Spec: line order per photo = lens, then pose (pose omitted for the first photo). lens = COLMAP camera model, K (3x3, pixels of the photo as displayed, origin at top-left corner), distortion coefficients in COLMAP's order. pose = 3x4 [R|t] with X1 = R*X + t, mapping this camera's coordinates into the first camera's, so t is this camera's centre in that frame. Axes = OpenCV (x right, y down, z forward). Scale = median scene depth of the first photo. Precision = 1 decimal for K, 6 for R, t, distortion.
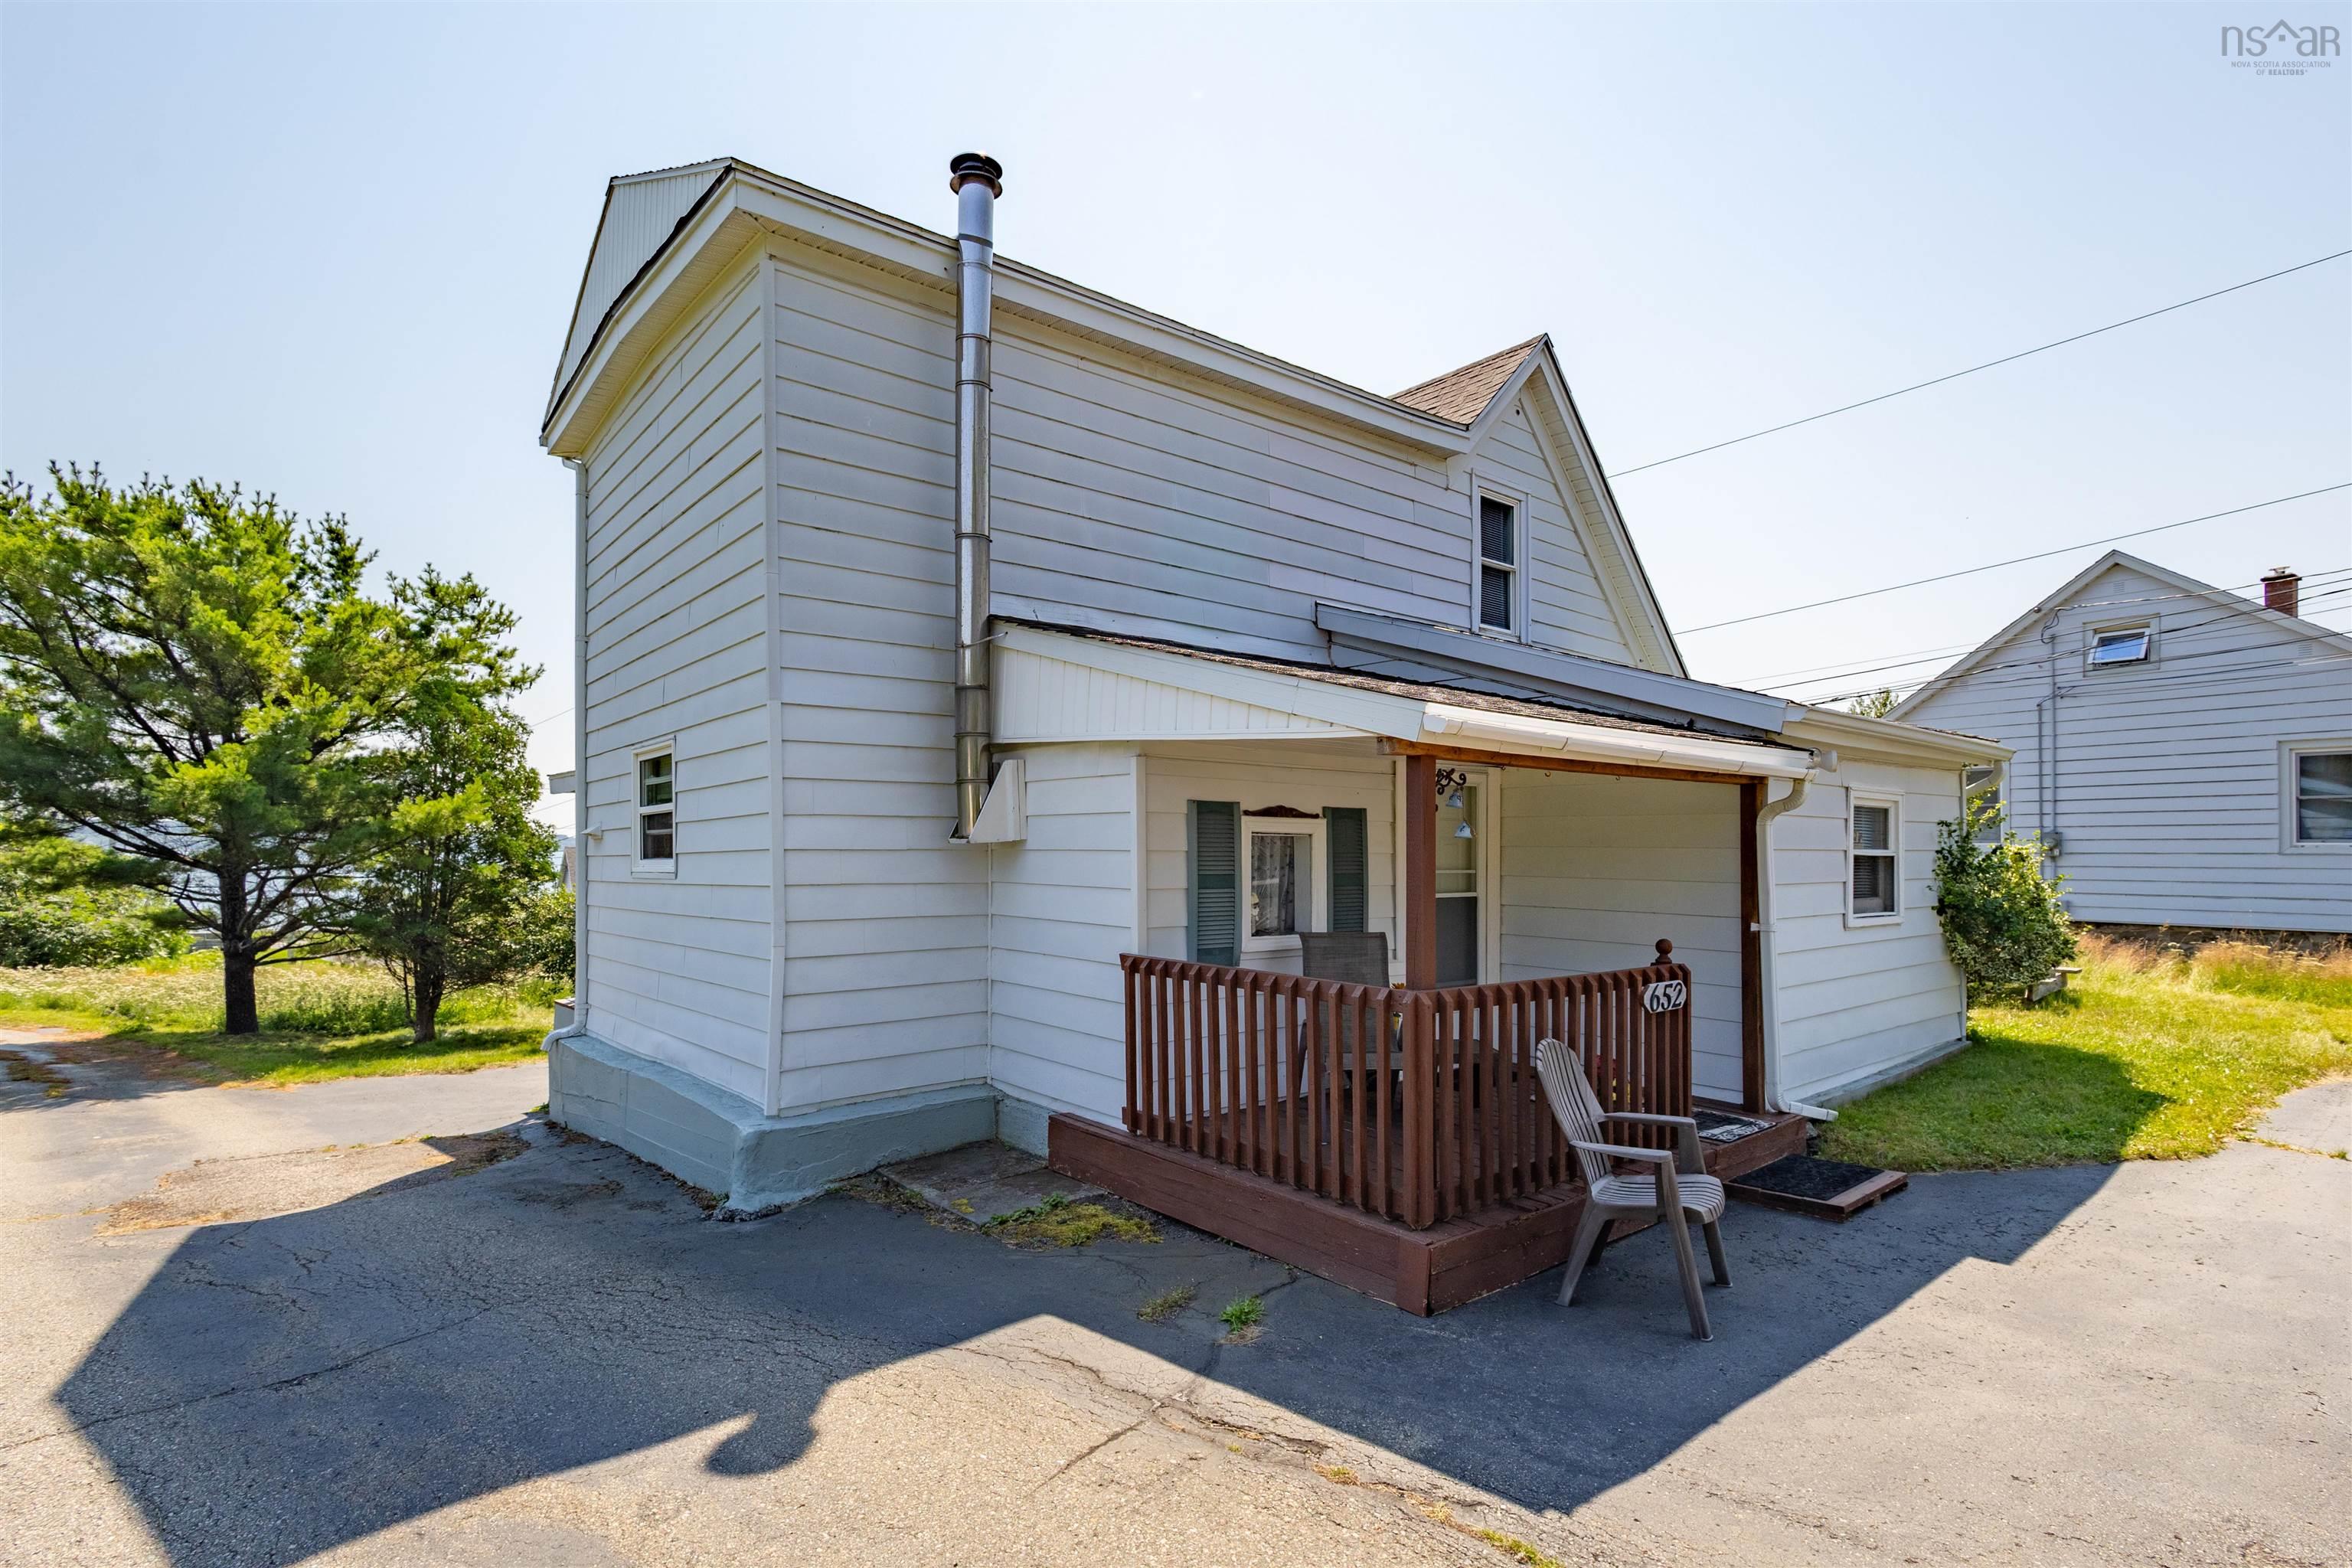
lens RADIAL K [[1059.6, 0, 1178.1], [0, 1059.6, 809.1], [0, 0, 1]] dist [0.000499, 0.000190]
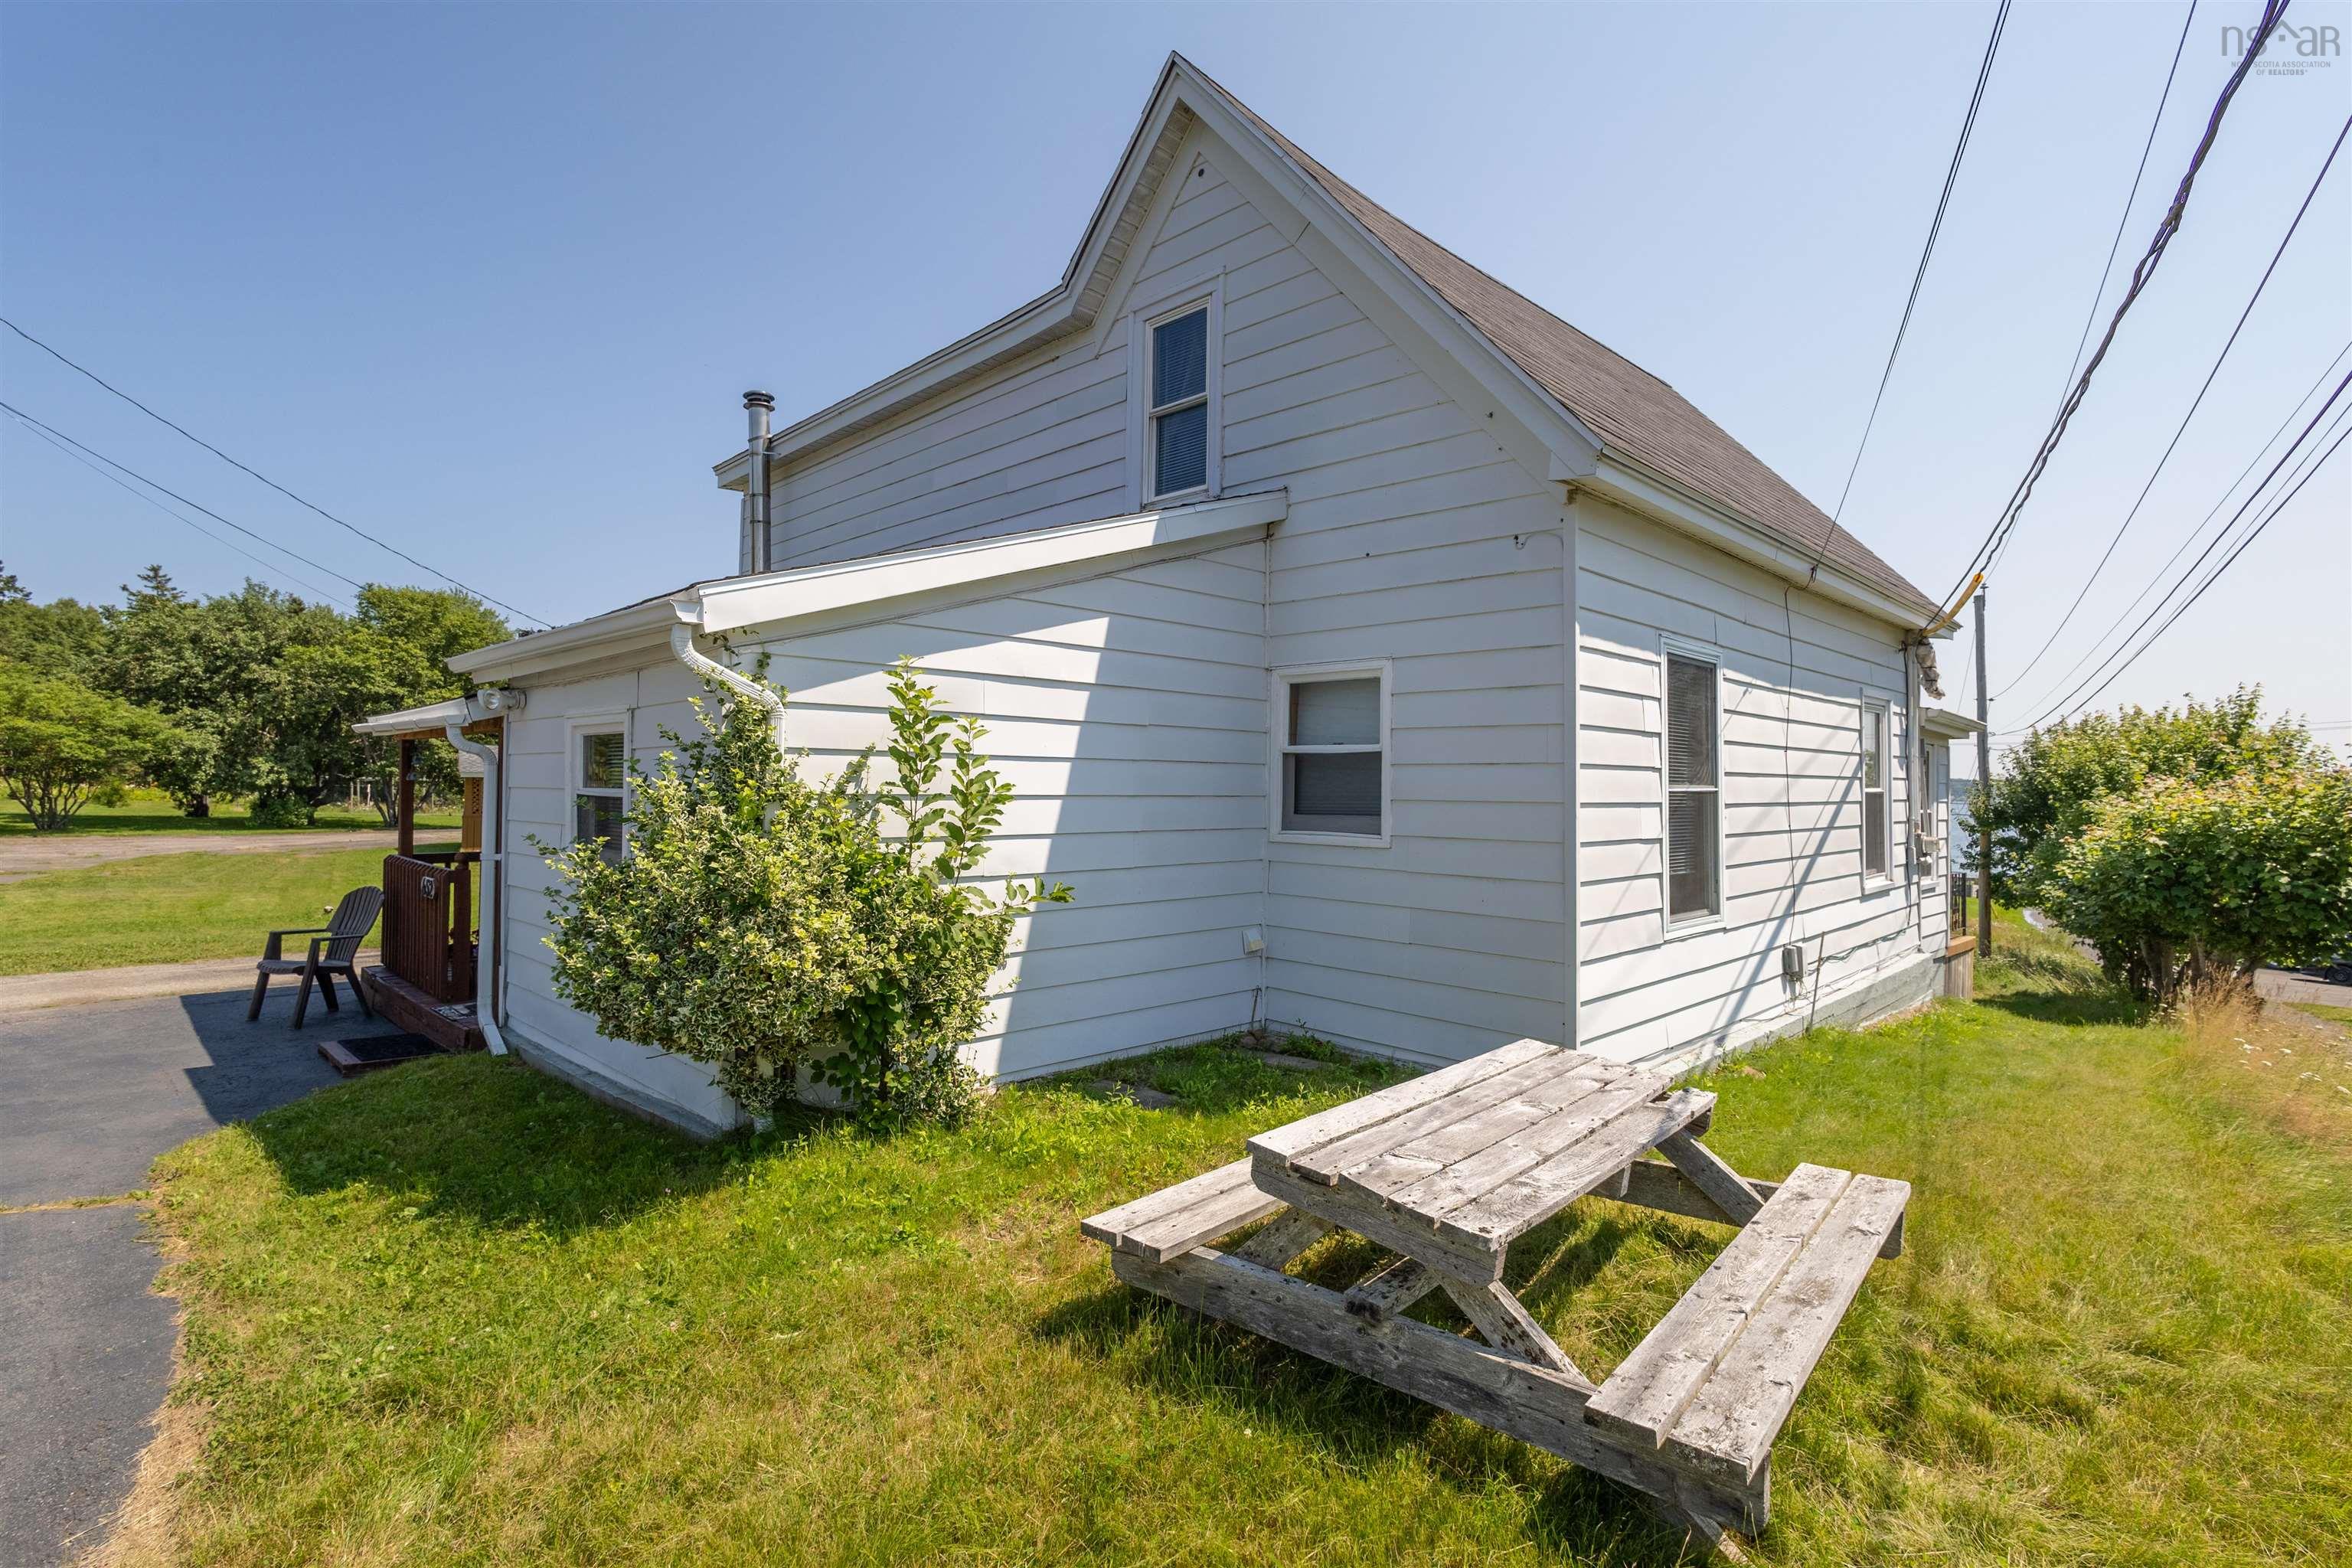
lens RADIAL K [[1135.7, 0, 1176.0], [0, 1135.7, 784.0], [0, 0, 1]] dist [-0.002117, -0.000100]
pose [[0.121370, -0.006329, -0.992587, 1.723435], [0.031209, 0.999510, -0.002557, 0.057673], [0.992117, -0.030667, 0.121508, 1.413617]]
